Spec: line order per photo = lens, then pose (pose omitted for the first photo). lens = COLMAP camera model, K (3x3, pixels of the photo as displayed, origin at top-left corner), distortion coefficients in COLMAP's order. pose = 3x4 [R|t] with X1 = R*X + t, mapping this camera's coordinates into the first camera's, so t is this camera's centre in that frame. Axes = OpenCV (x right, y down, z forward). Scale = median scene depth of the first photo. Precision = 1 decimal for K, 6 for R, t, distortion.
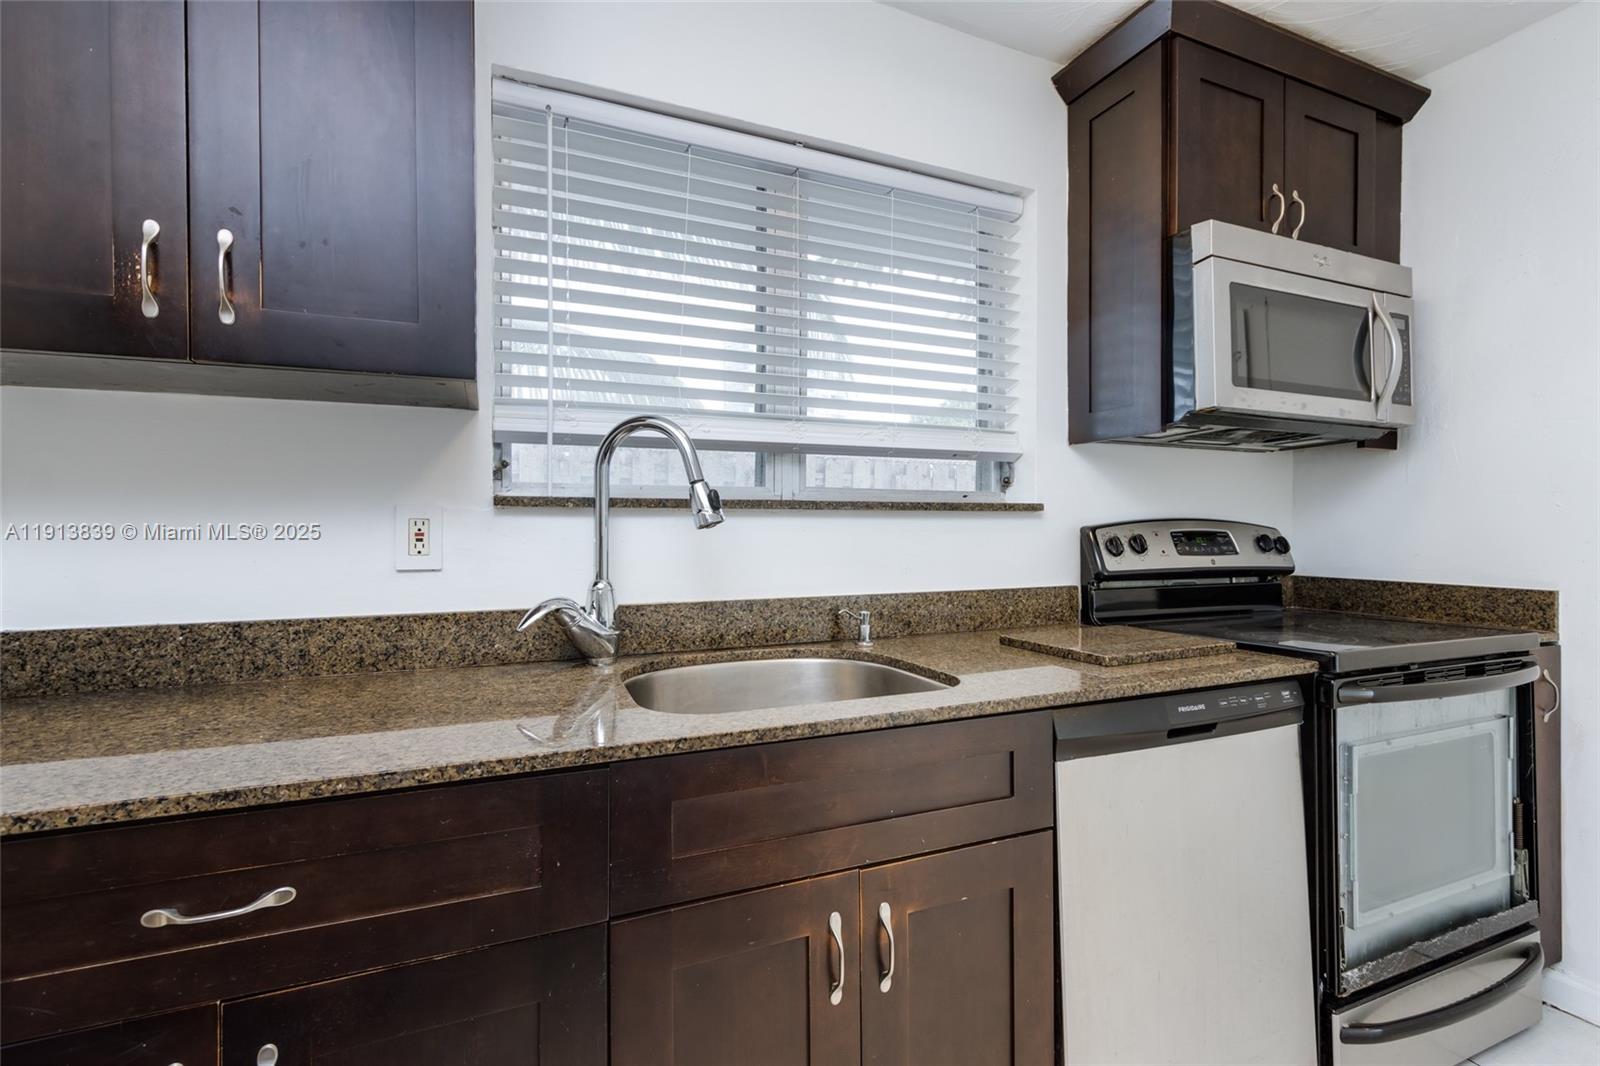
lens RADIAL K [[736.5, 0, 806.4], [0, 736.5, 532.2], [0, 0, 1]] dist [0.013522, -0.000034]
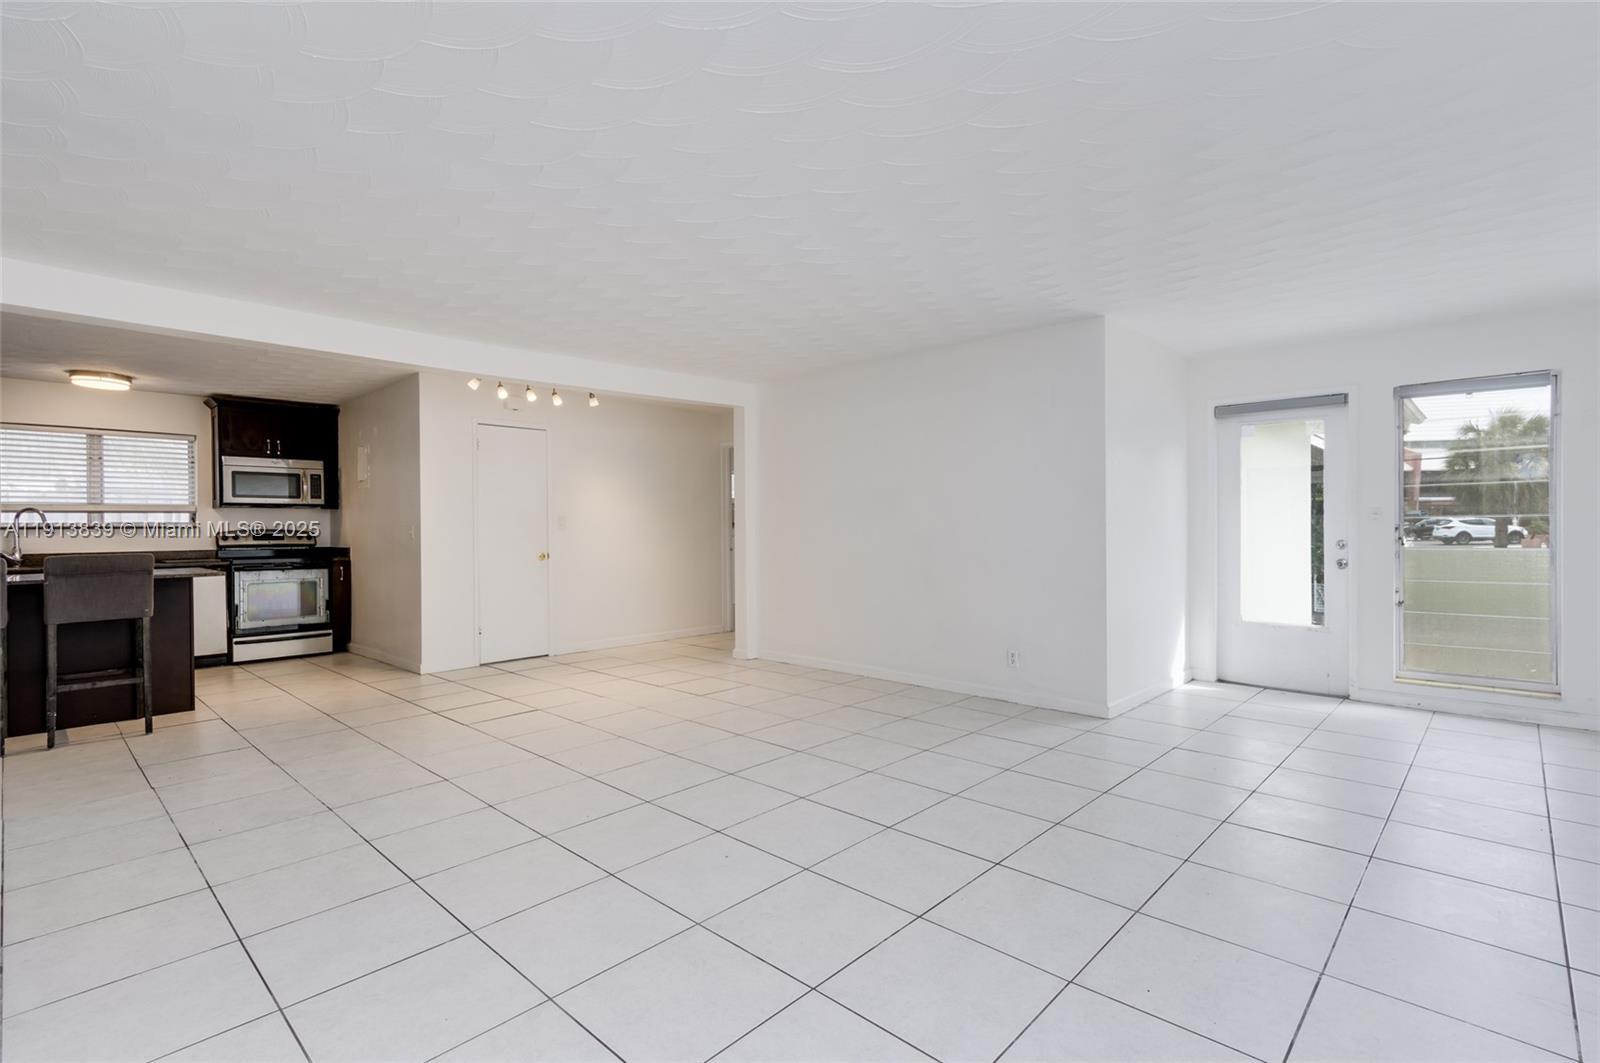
lens RADIAL K [[748.5, 0, 811.1], [0, 748.5, 531.0], [0, 0, 1]] dist [0.004895, -0.000358]
pose [[0.914877, -0.009003, 0.403632, 1.969101], [0.011991, 0.999916, -0.004876, 0.046858], [-0.403554, 0.009301, 0.914908, -4.371659]]
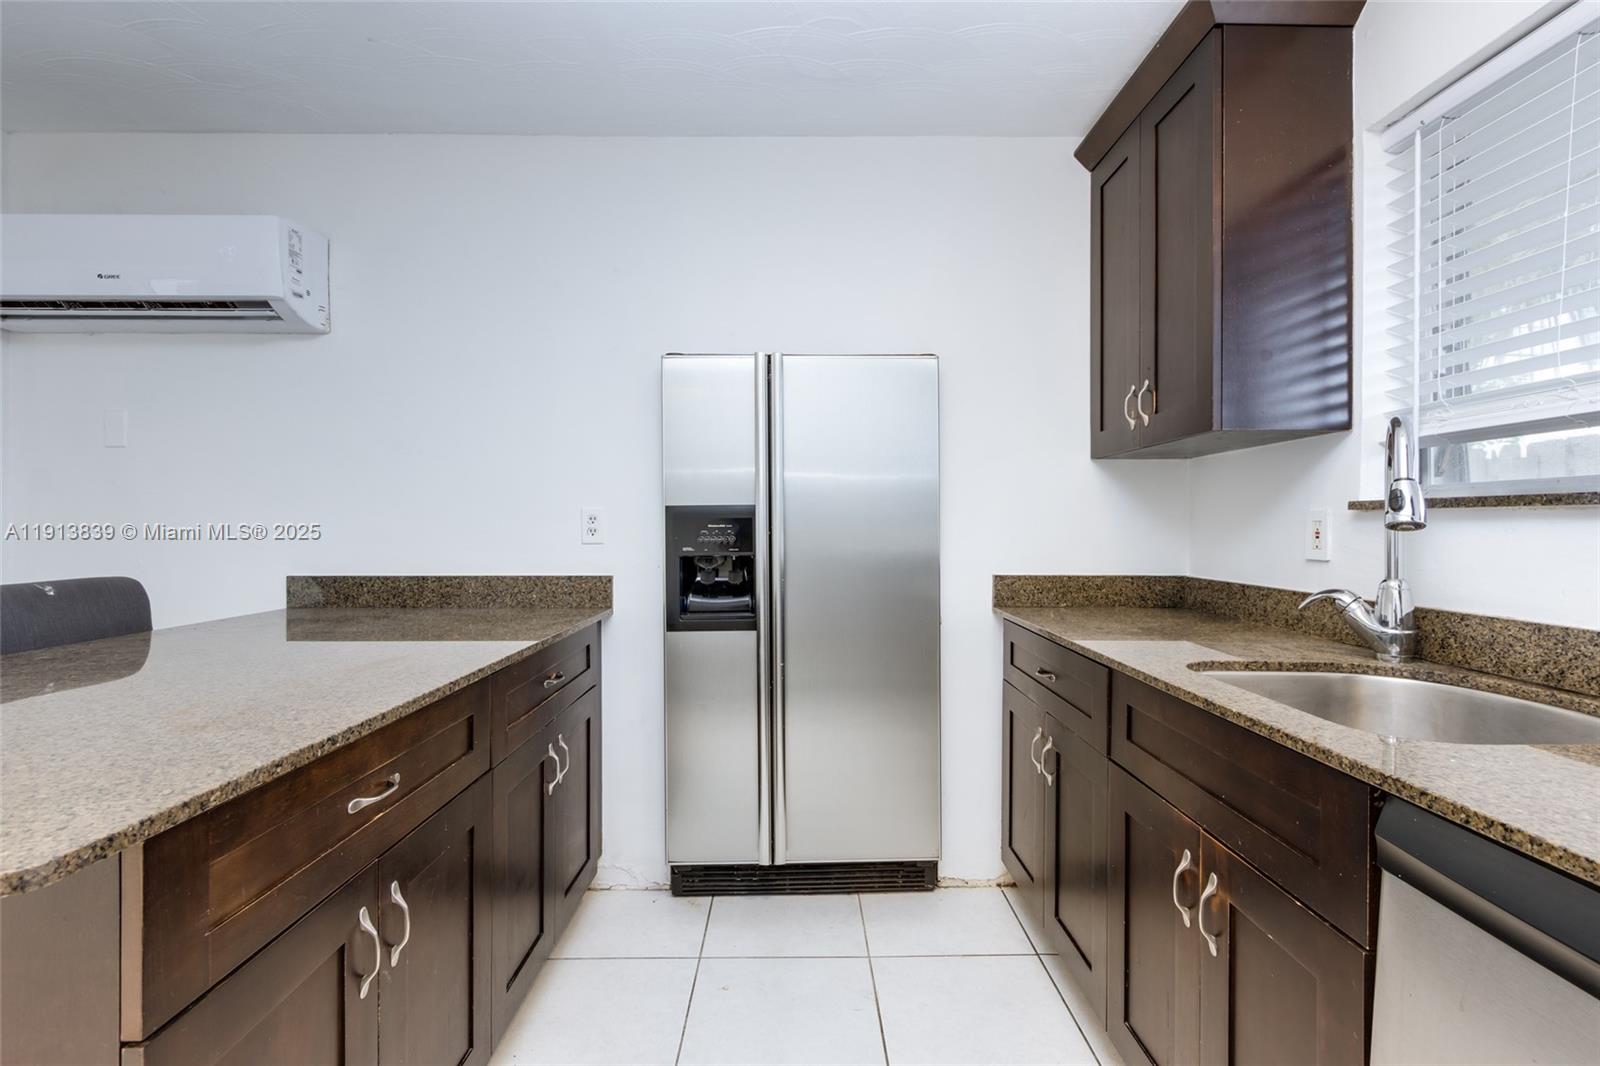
lens RADIAL K [[748.5, 0, 811.1], [0, 748.5, 532.5], [0, 0, 1]] dist [0.004895, -0.000358]
pose [[-0.378725, 0.010442, -0.925450, 0.955725], [-0.008544, 0.999854, 0.014778, -0.009244], [0.925470, 0.013504, -0.378581, 0.611594]]
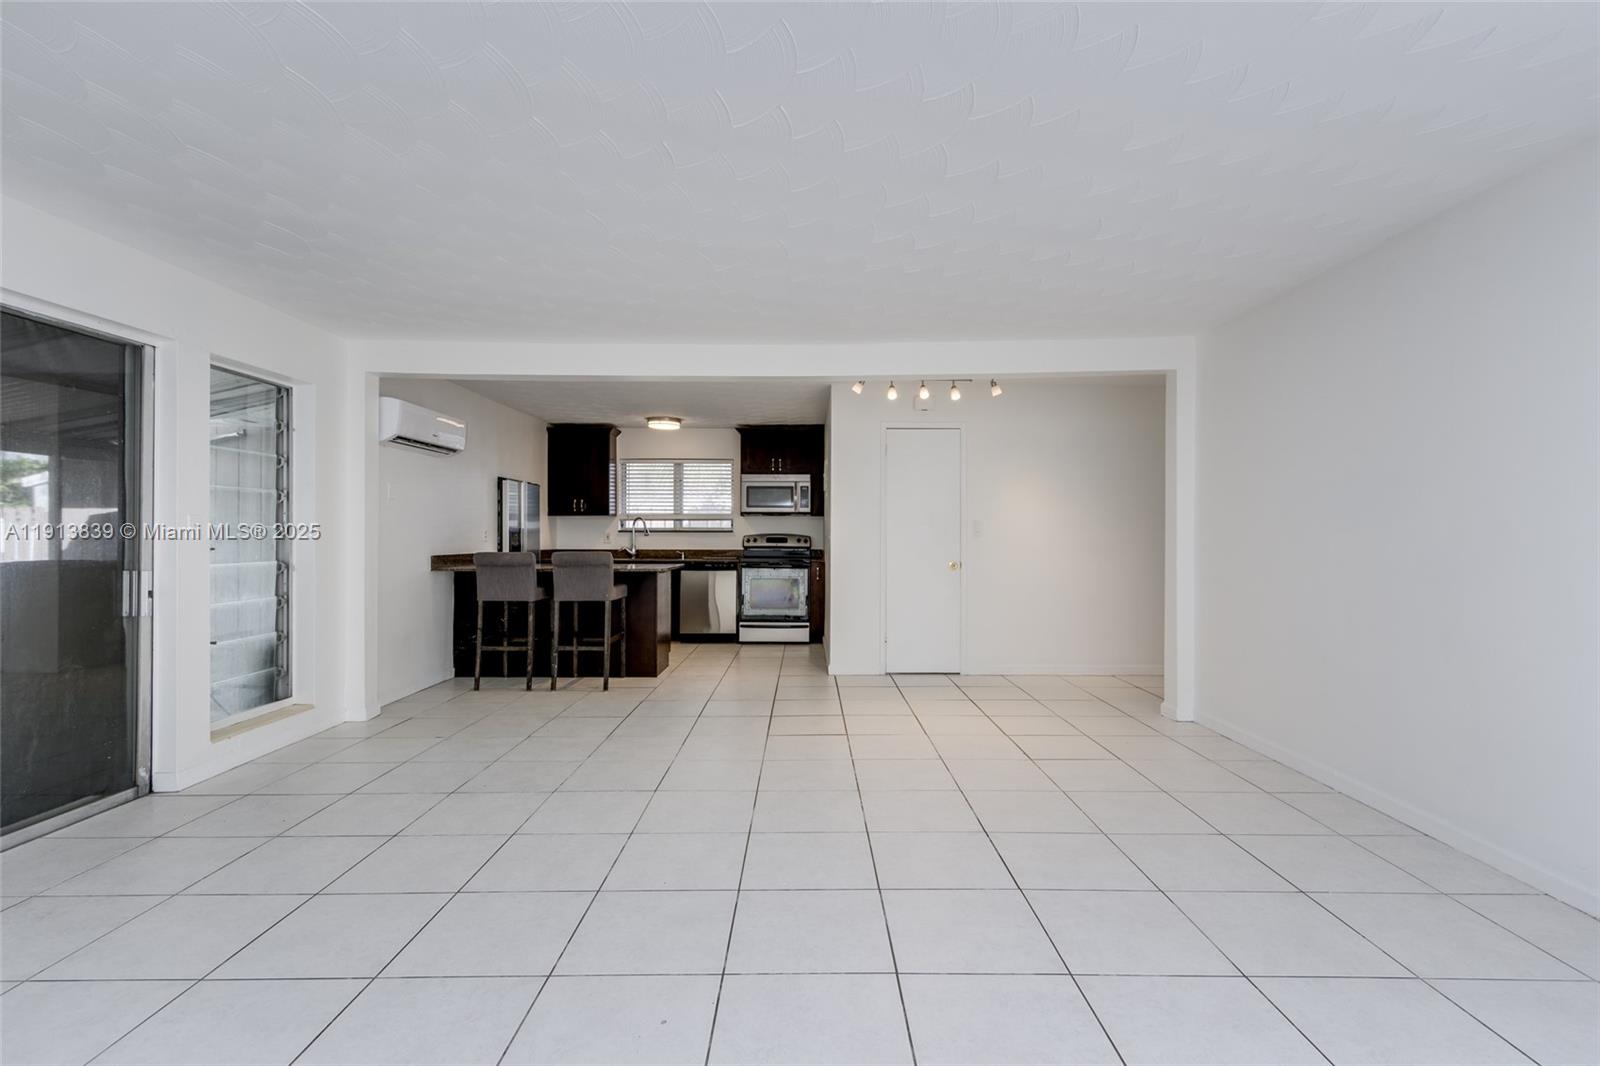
lens RADIAL K [[736.5, 0, 806.4], [0, 736.5, 532.2], [0, 0, 1]] dist [0.013522, -0.000034]
pose [[0.918180, 0.001630, -0.396161, 3.166492], [-0.007363, 0.999889, -0.012951, 0.031698], [0.396096, 0.014809, 0.918090, -3.683432]]
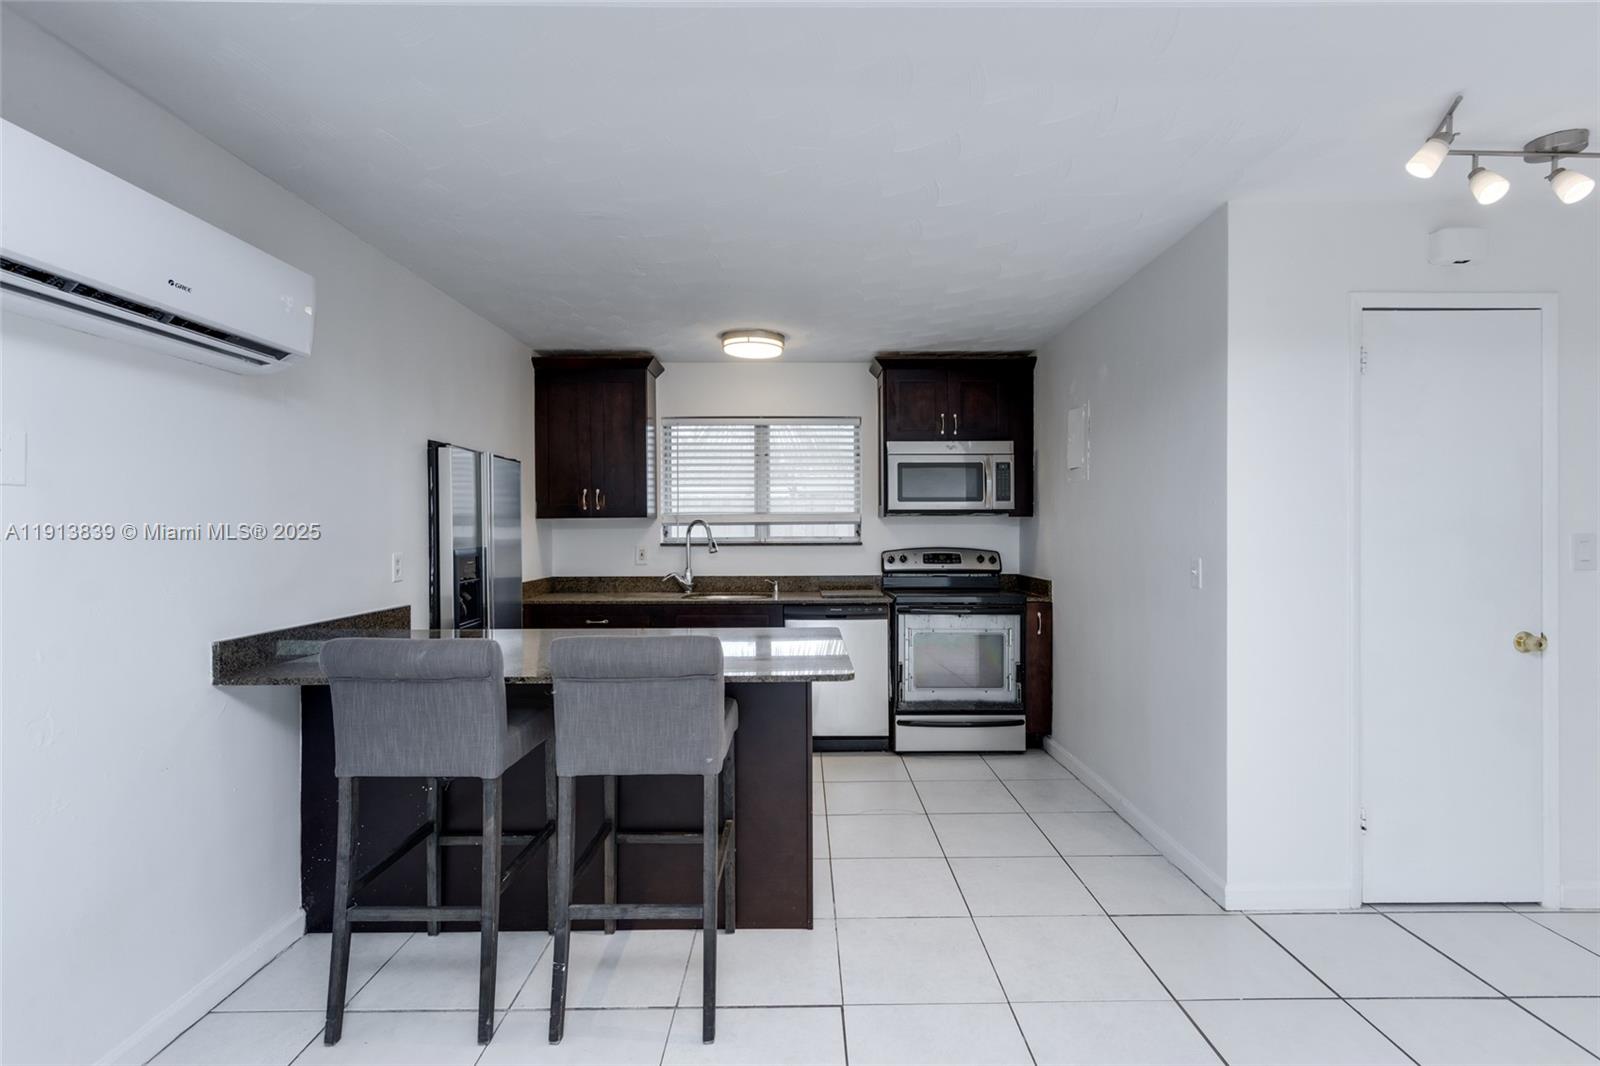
lens RADIAL K [[748.5, 0, 811.1], [0, 748.5, 532.5], [0, 0, 1]] dist [0.004895, -0.000358]
pose [[0.924209, 0.001027, -0.381887, 1.453033], [-0.001651, 0.999998, -0.001307, -0.086811], [0.381884, 0.001839, 0.924208, -1.826452]]
